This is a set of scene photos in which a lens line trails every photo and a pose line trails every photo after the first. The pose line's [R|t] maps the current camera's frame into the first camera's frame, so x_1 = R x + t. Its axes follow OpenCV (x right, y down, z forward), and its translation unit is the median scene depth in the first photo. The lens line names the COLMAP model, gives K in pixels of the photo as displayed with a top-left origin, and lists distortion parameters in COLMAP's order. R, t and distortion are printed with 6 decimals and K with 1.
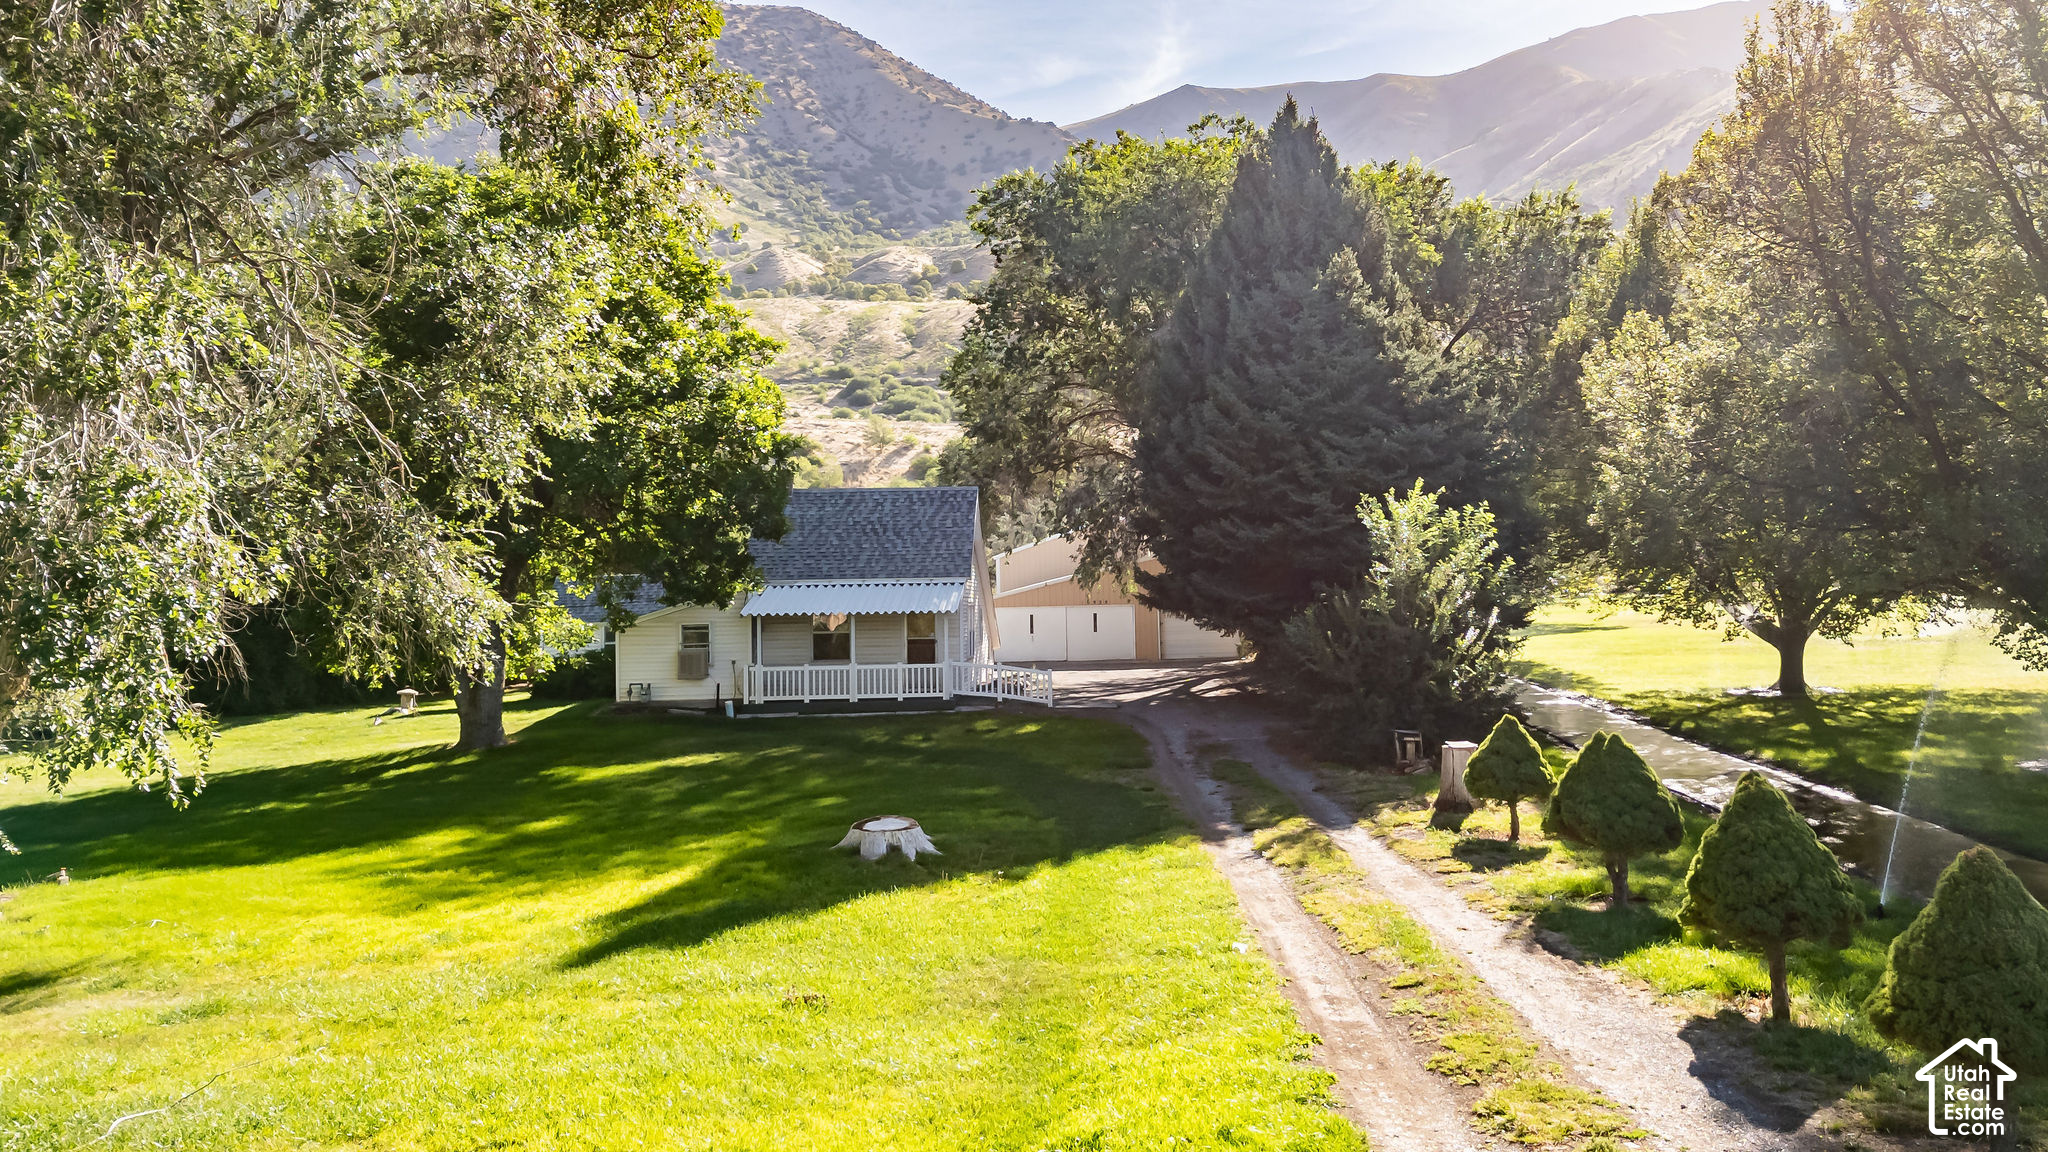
lens RADIAL K [[1567.3, 0, 1024.0], [0, 1567.3, 510.1], [0, 0, 1]] dist [0.002495, -0.006352]
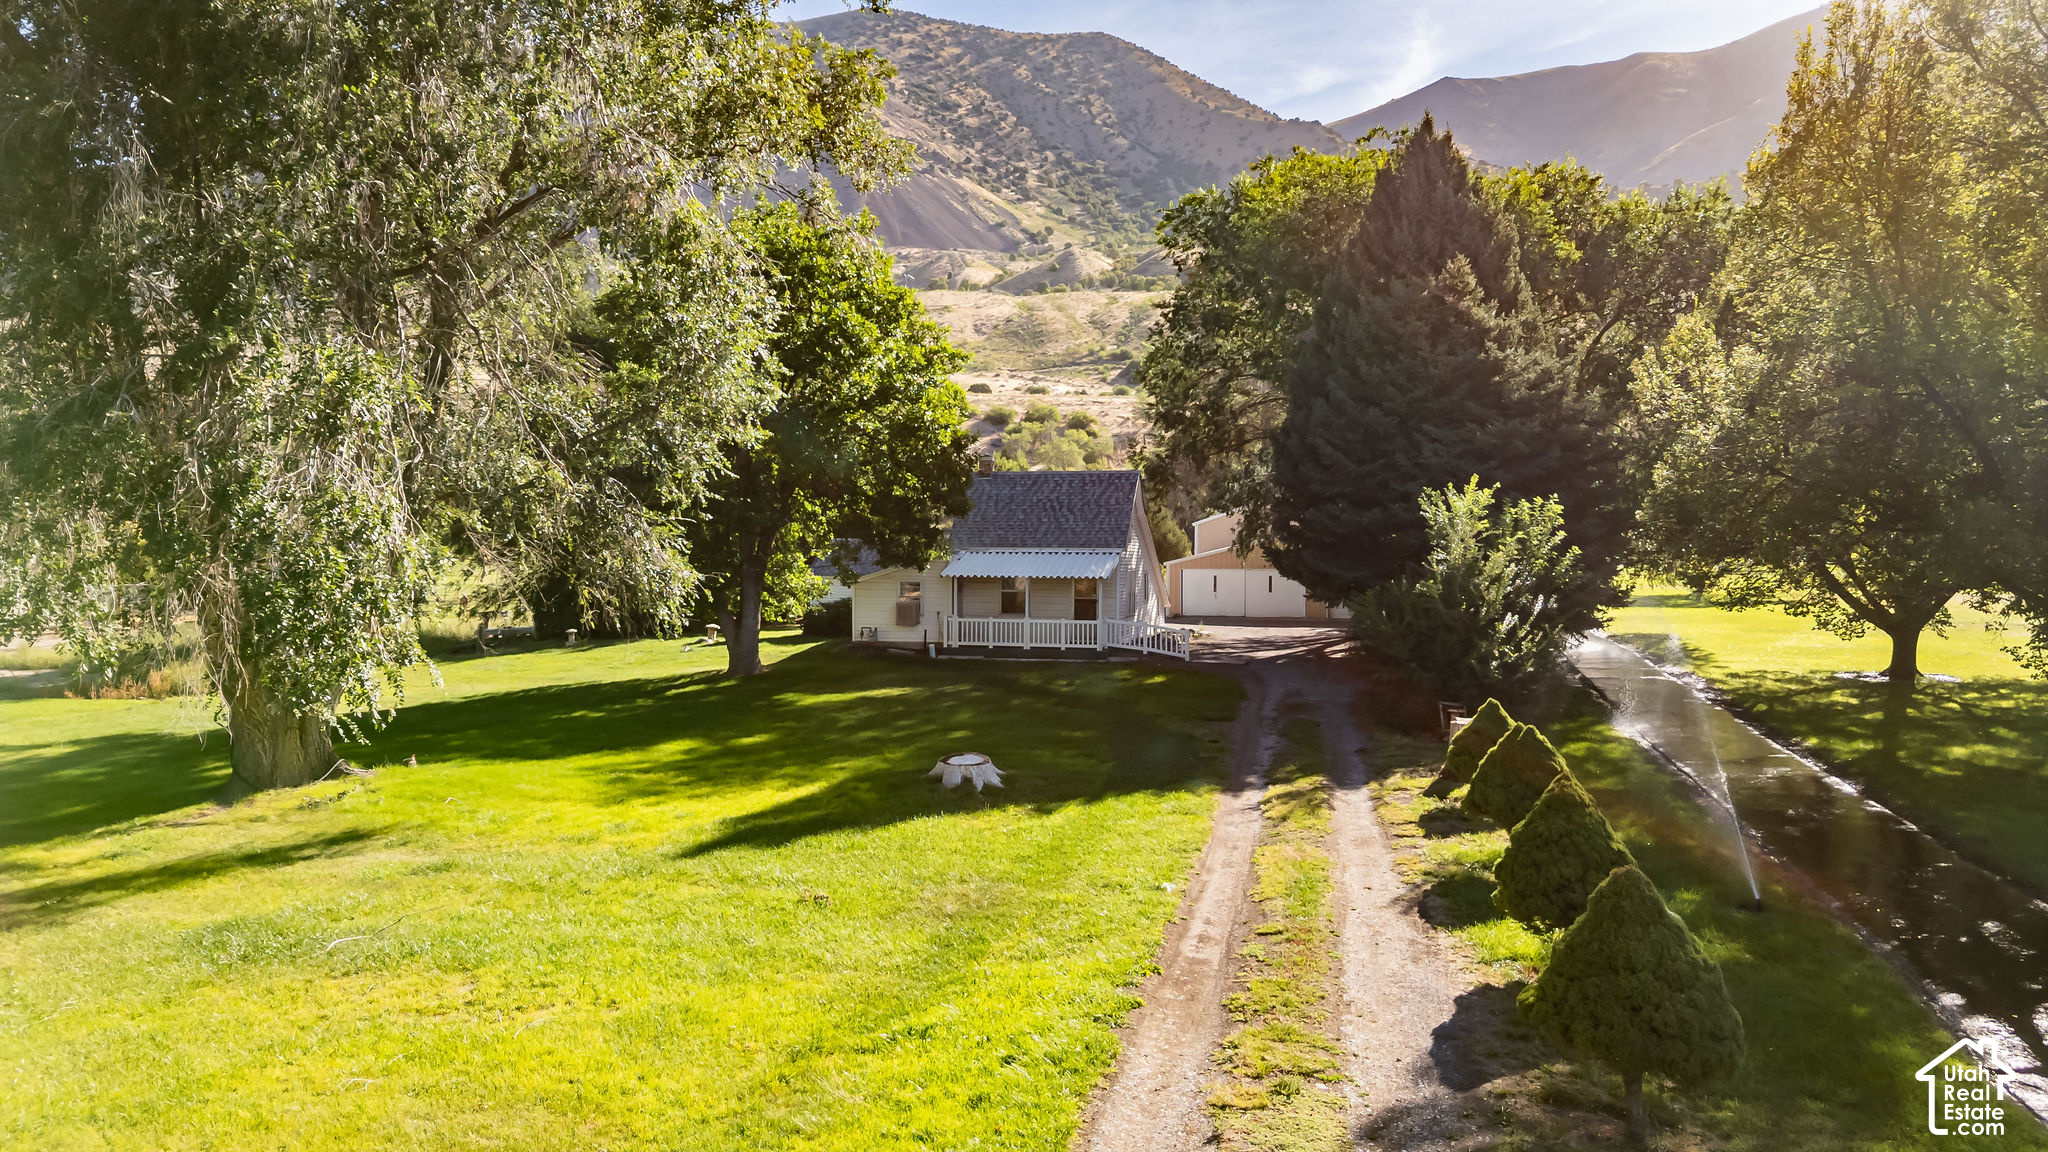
lens RADIAL K [[1367.6, 0, 1020.3], [0, 1367.6, 542.7], [0, 0, 1]] dist [0.069100, -0.135086]
pose [[0.960928, 0.018655, -0.276168, 0.181964], [-0.000135, 0.997758, 0.066928, -0.032202], [0.276797, -0.064276, 0.958776, -0.015530]]
